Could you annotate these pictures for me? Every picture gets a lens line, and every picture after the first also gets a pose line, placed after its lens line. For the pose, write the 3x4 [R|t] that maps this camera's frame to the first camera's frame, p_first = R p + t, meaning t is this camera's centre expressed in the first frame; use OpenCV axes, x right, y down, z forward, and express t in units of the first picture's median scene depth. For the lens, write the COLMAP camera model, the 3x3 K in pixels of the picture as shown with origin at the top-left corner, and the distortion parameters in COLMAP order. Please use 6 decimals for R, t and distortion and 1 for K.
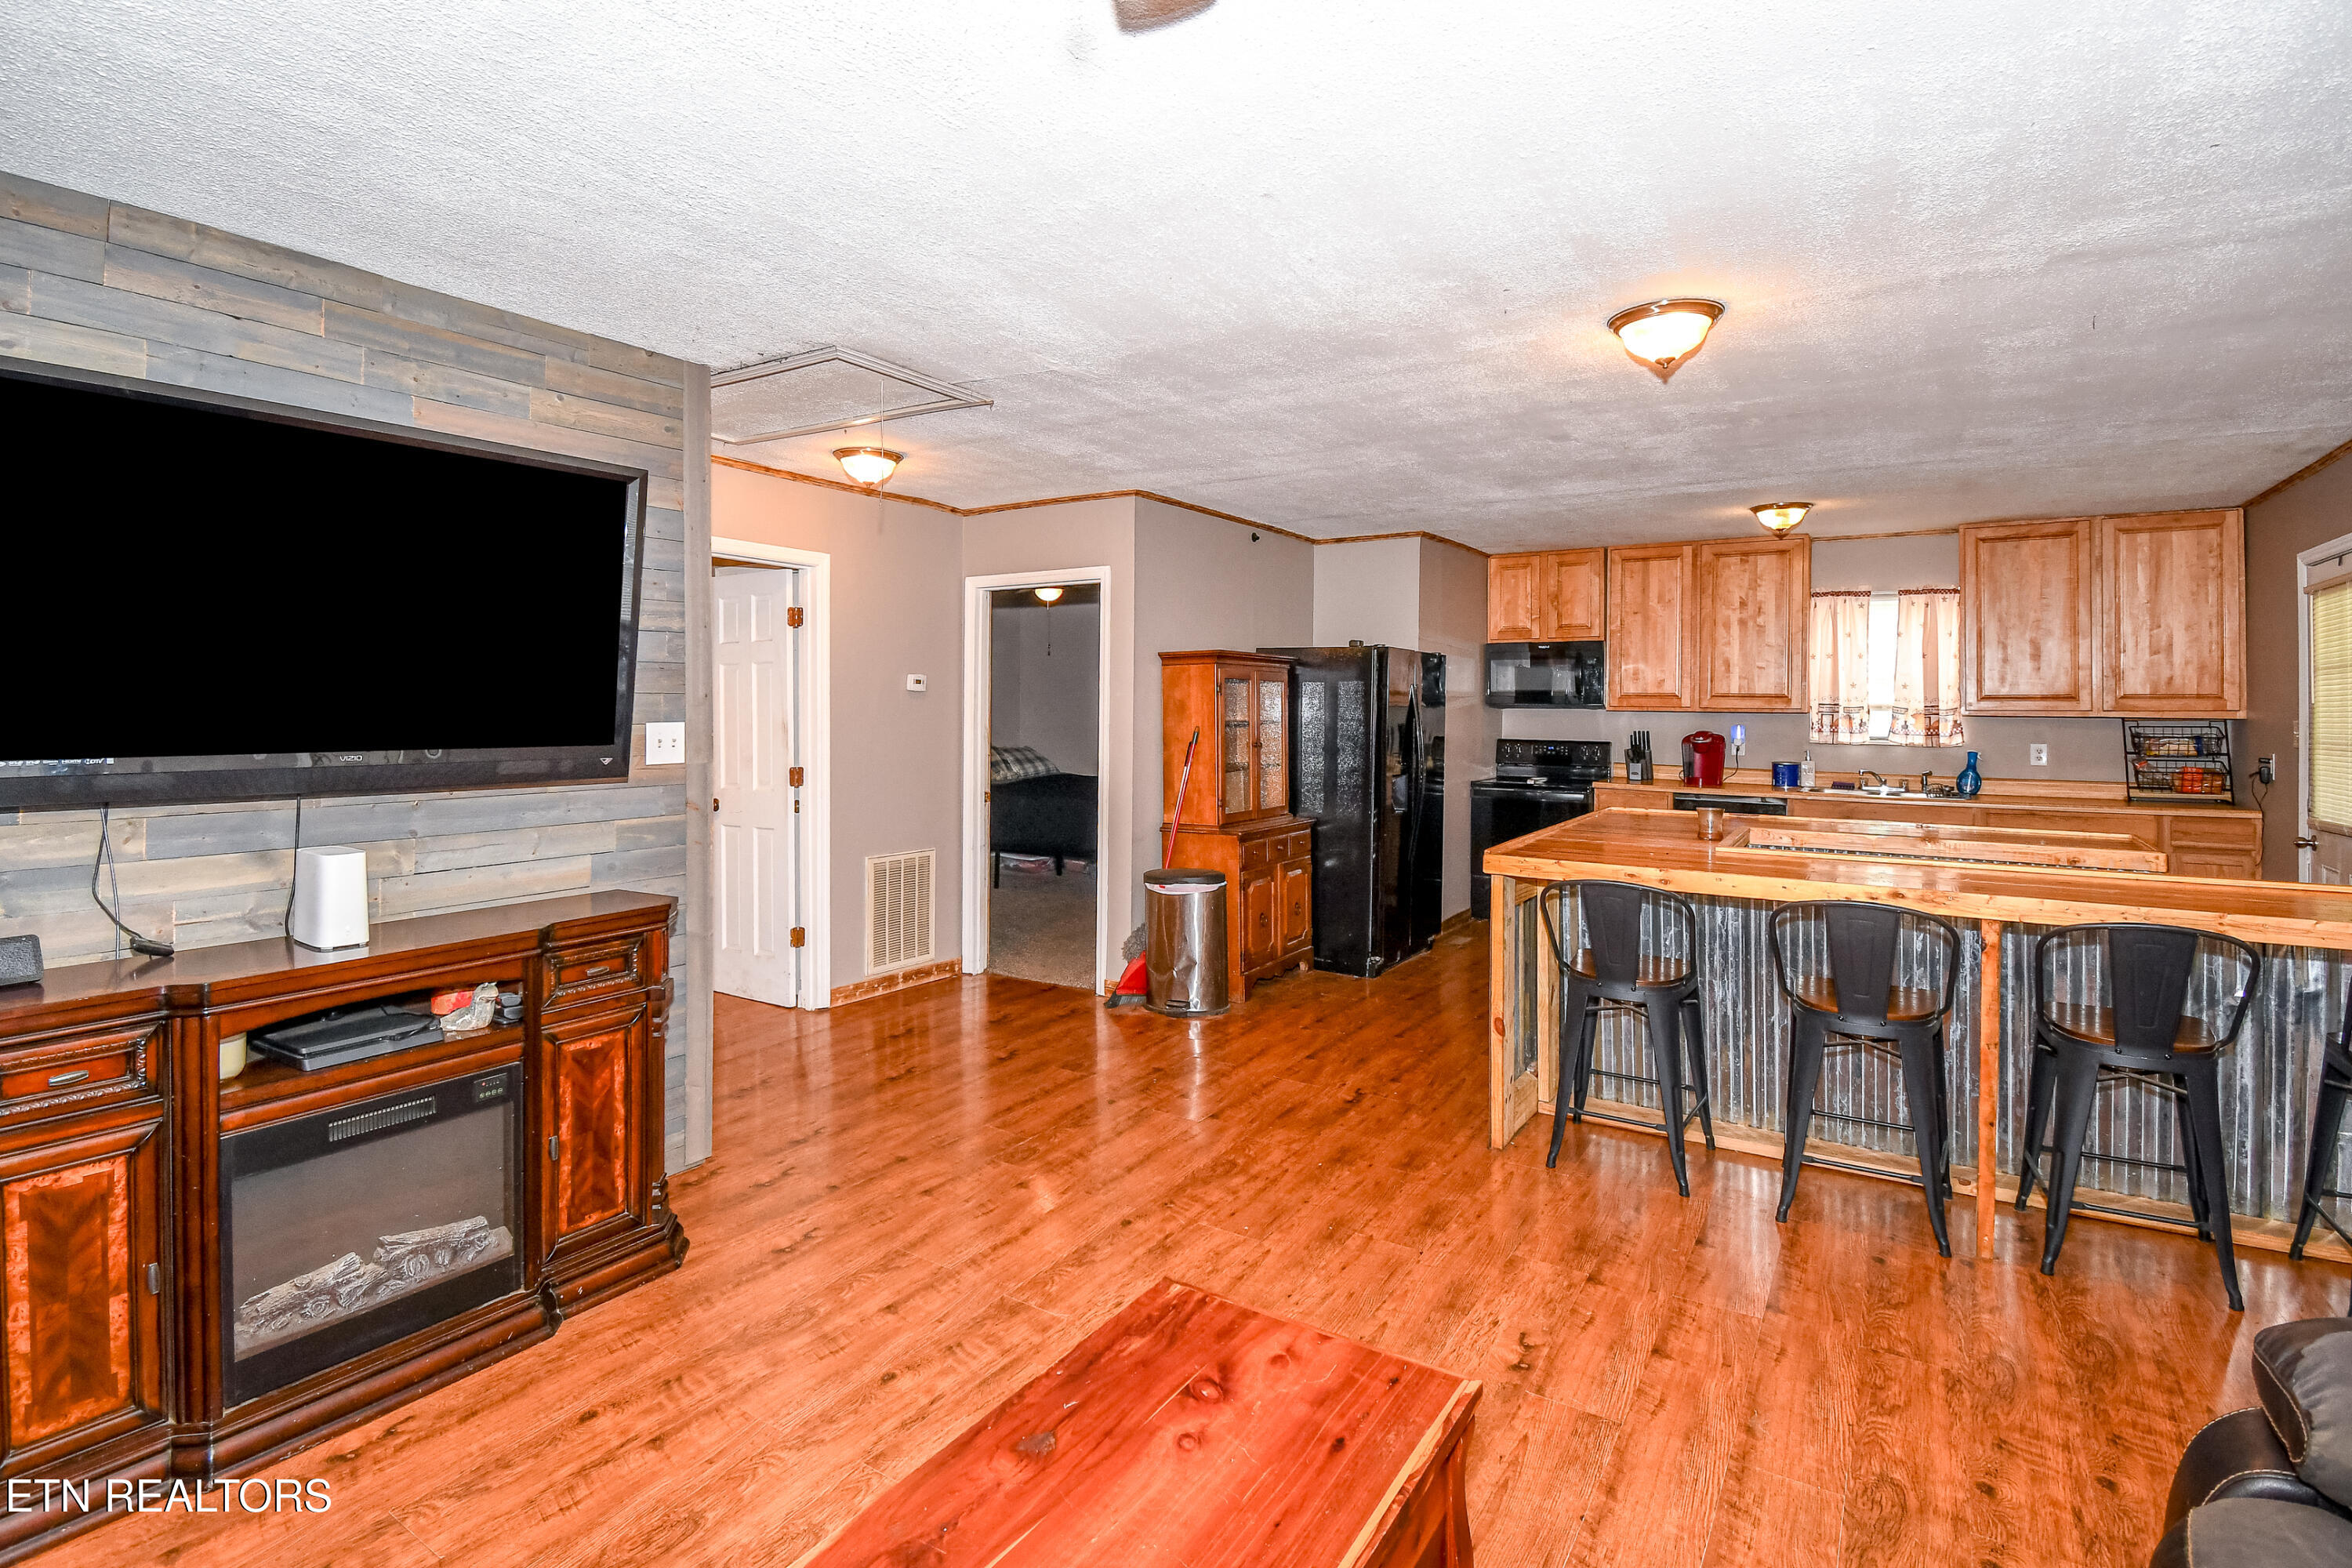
lens RADIAL K [[1124.0, 0, 1181.8], [0, 1124.0, 701.9], [0, 0, 1]] dist [0.015214, -0.027500]
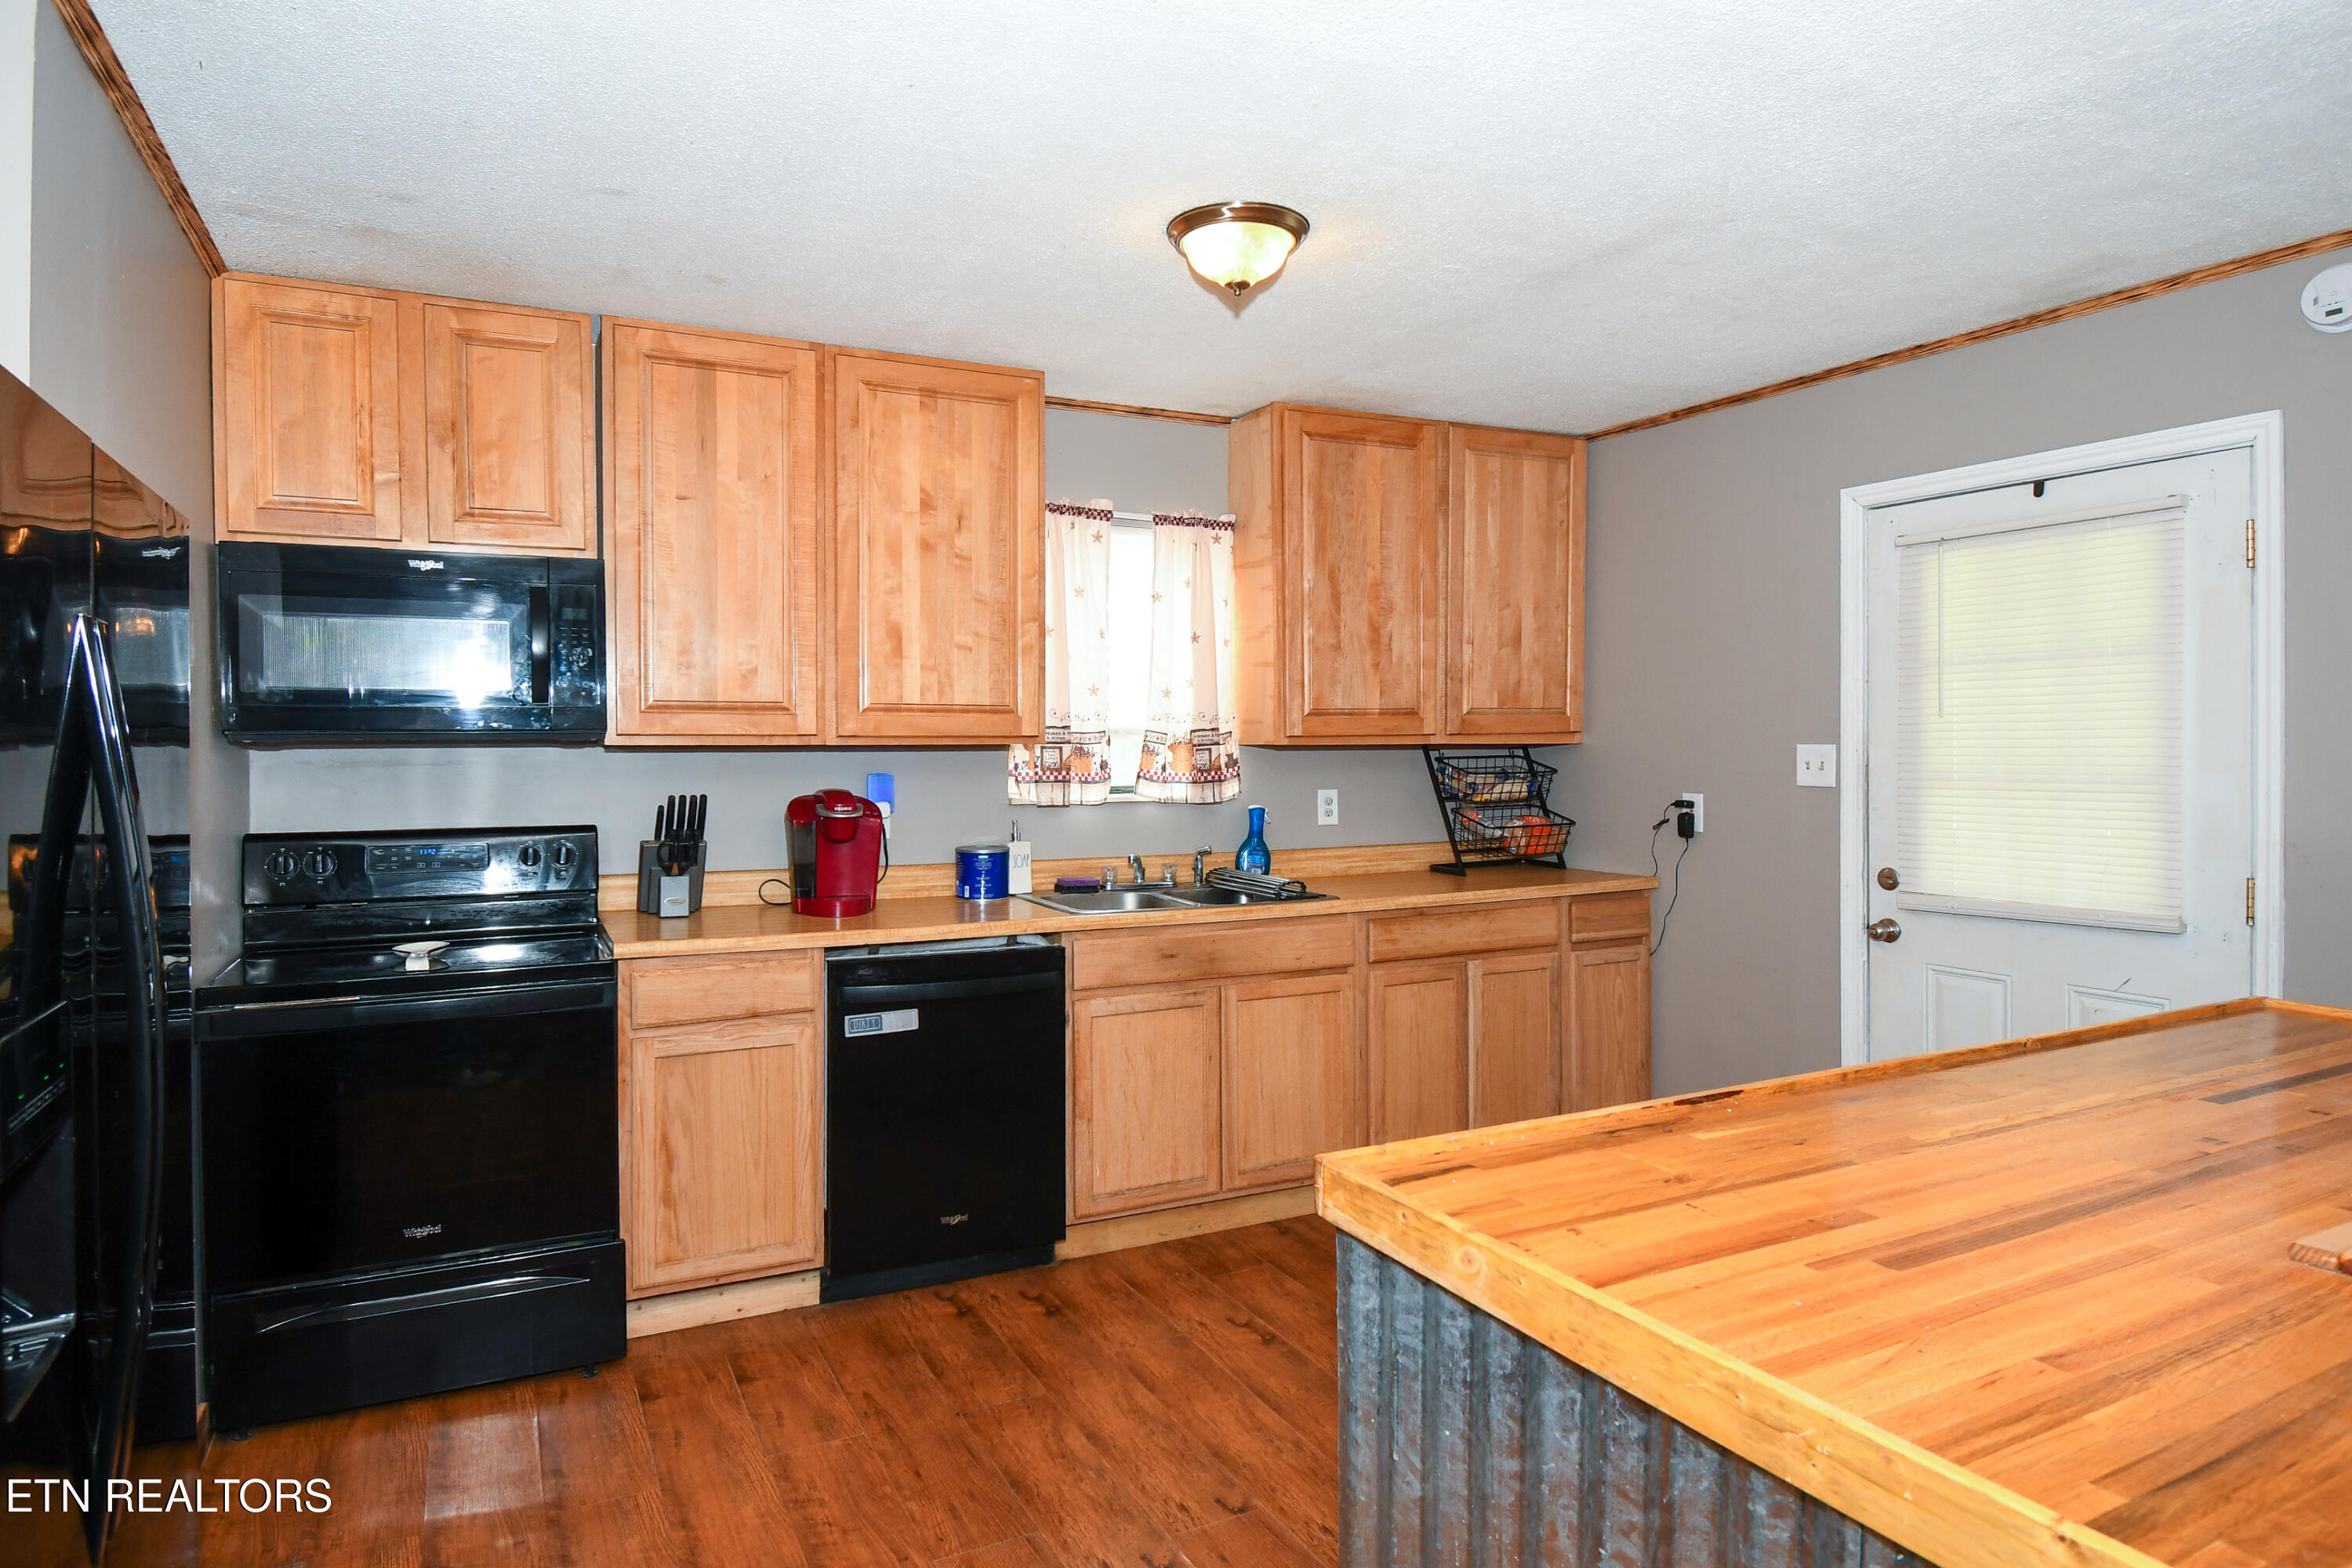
lens RADIAL K [[1335.0, 0, 1183.3], [0, 1335.0, 757.5], [0, 0, 1]] dist [0.003653, -0.000683]
pose [[0.491990, -0.020132, 0.870368, 0.094648], [0.007495, 0.999793, 0.018889, 0.005323], [-0.870569, -0.002770, 0.492039, 0.733510]]
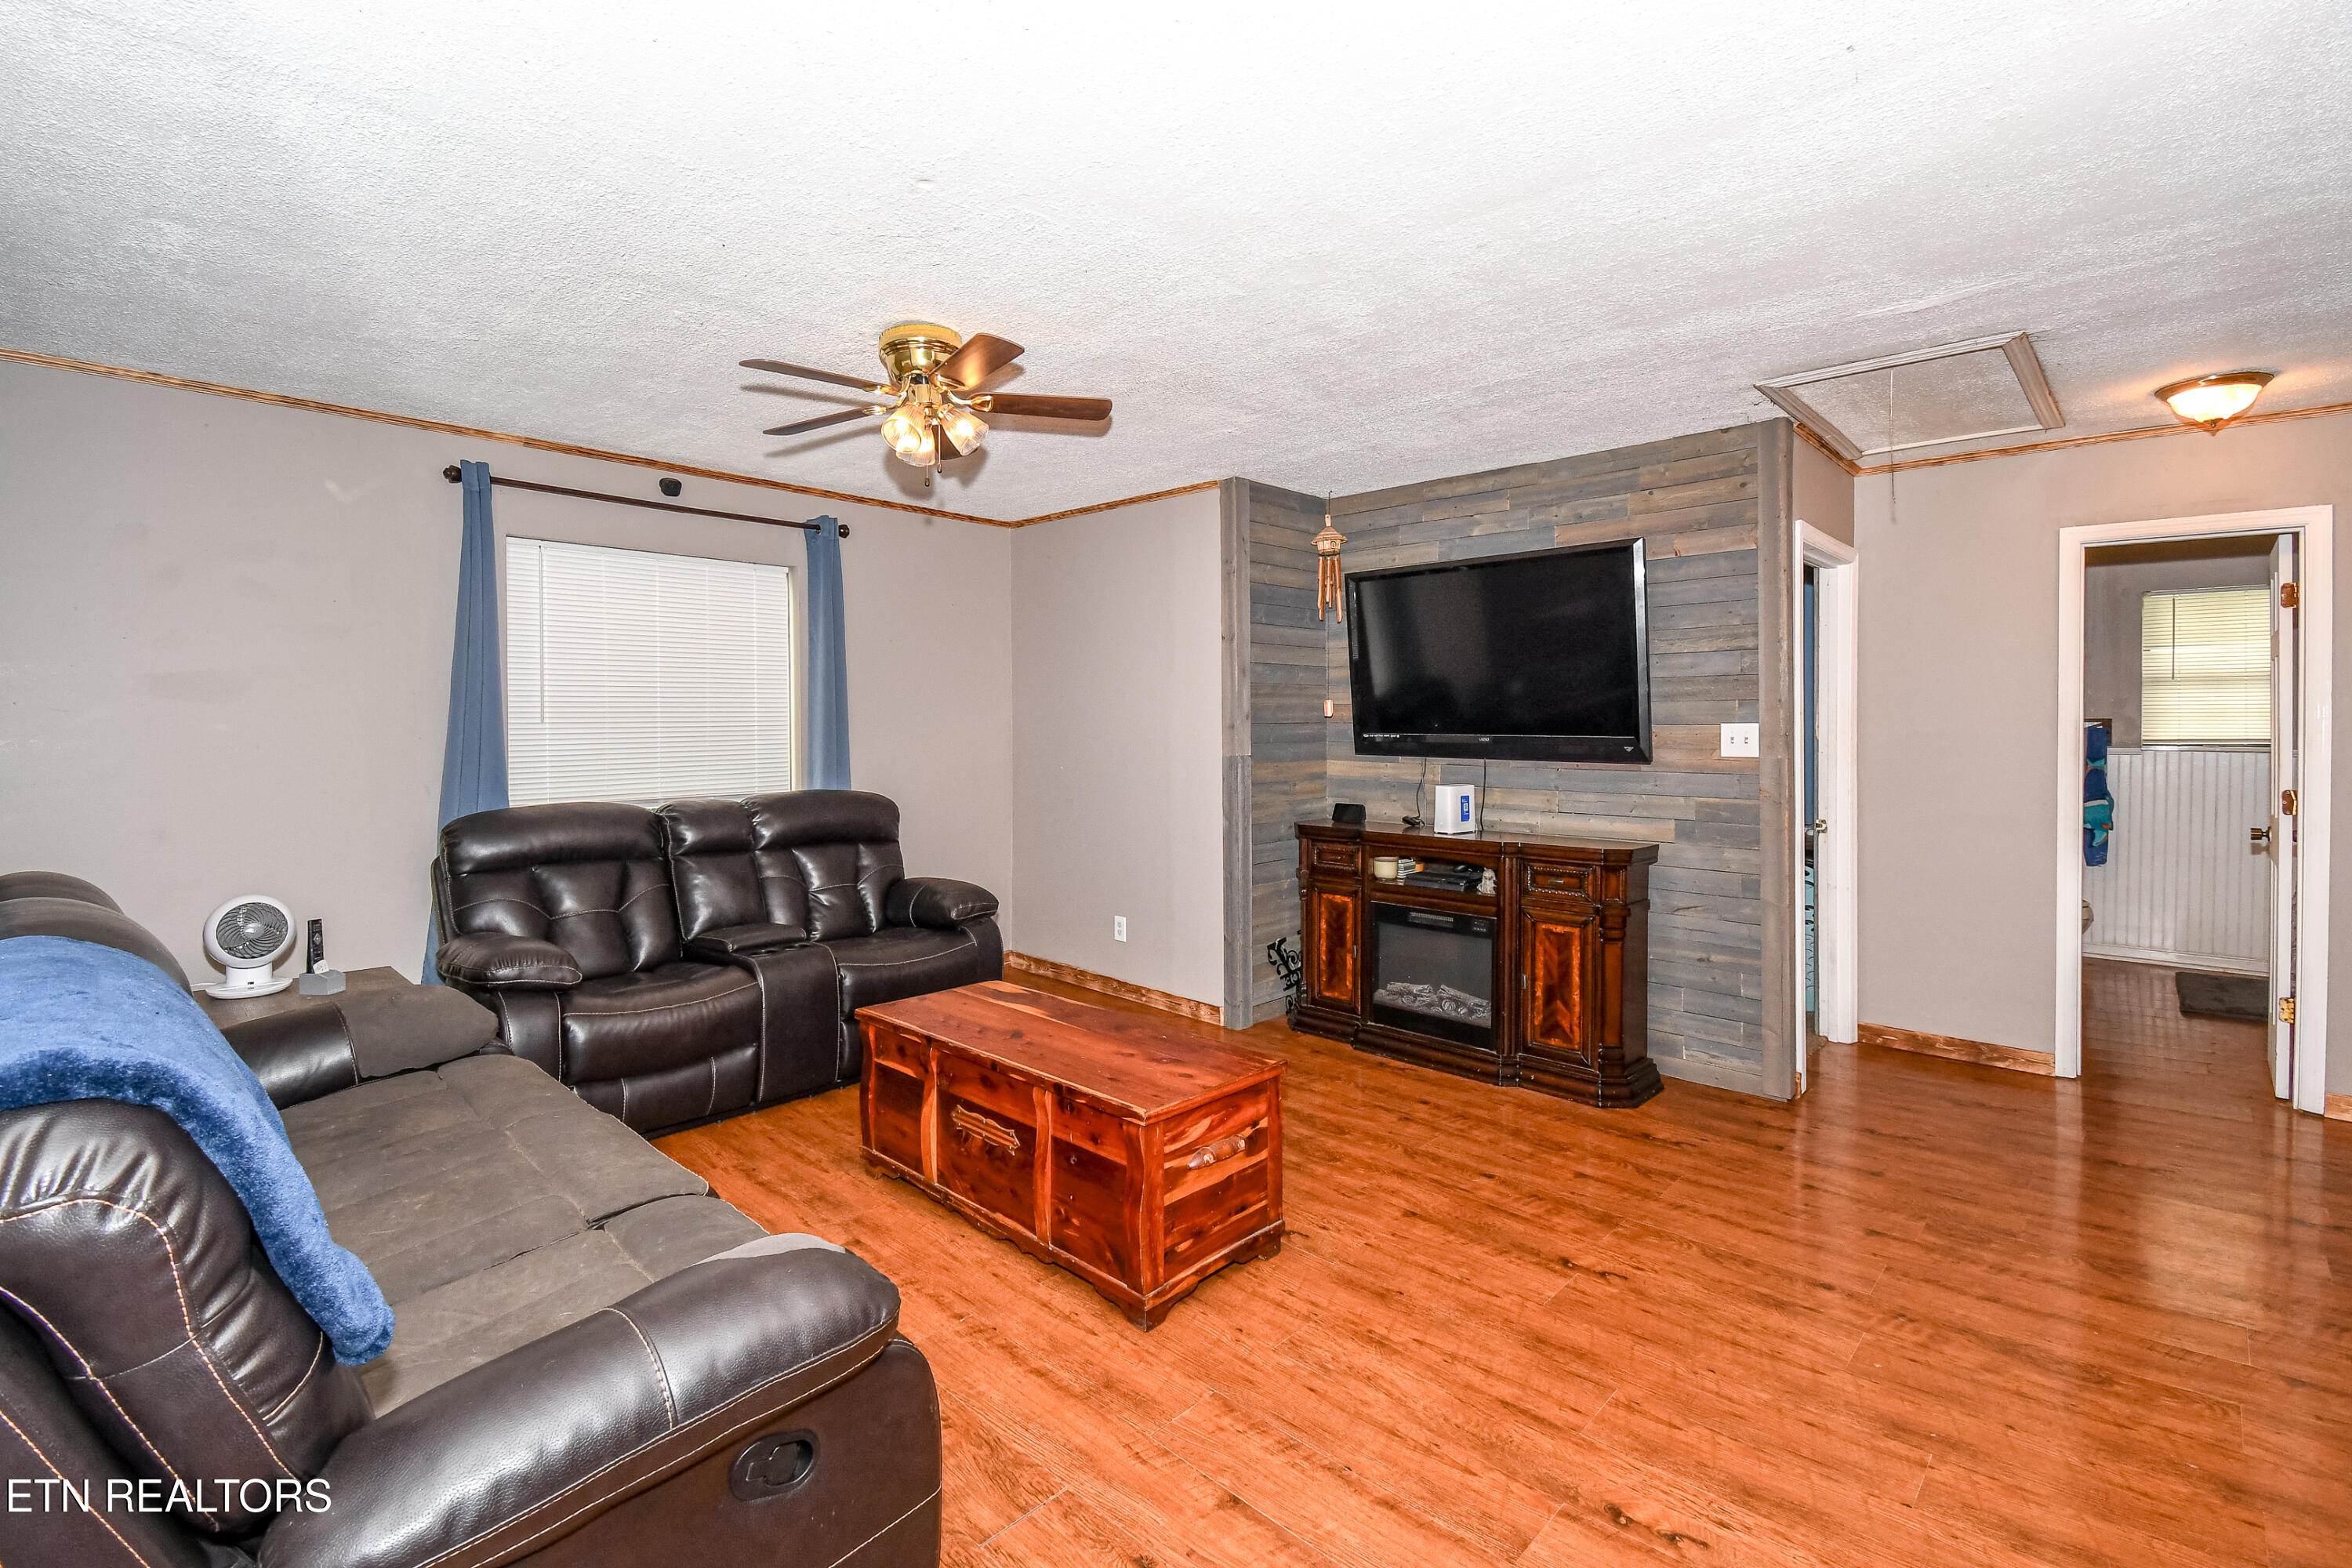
lens RADIAL K [[1033.8, 0, 1176.6], [0, 1033.8, 734.8], [0, 0, 1]] dist [0.019178, -0.019798]
pose [[-0.173527, 0.007470, -0.984801, 0.413783], [-0.001474, 0.999968, 0.007845, 0.012017], [0.984828, 0.002813, -0.173511, 0.315102]]
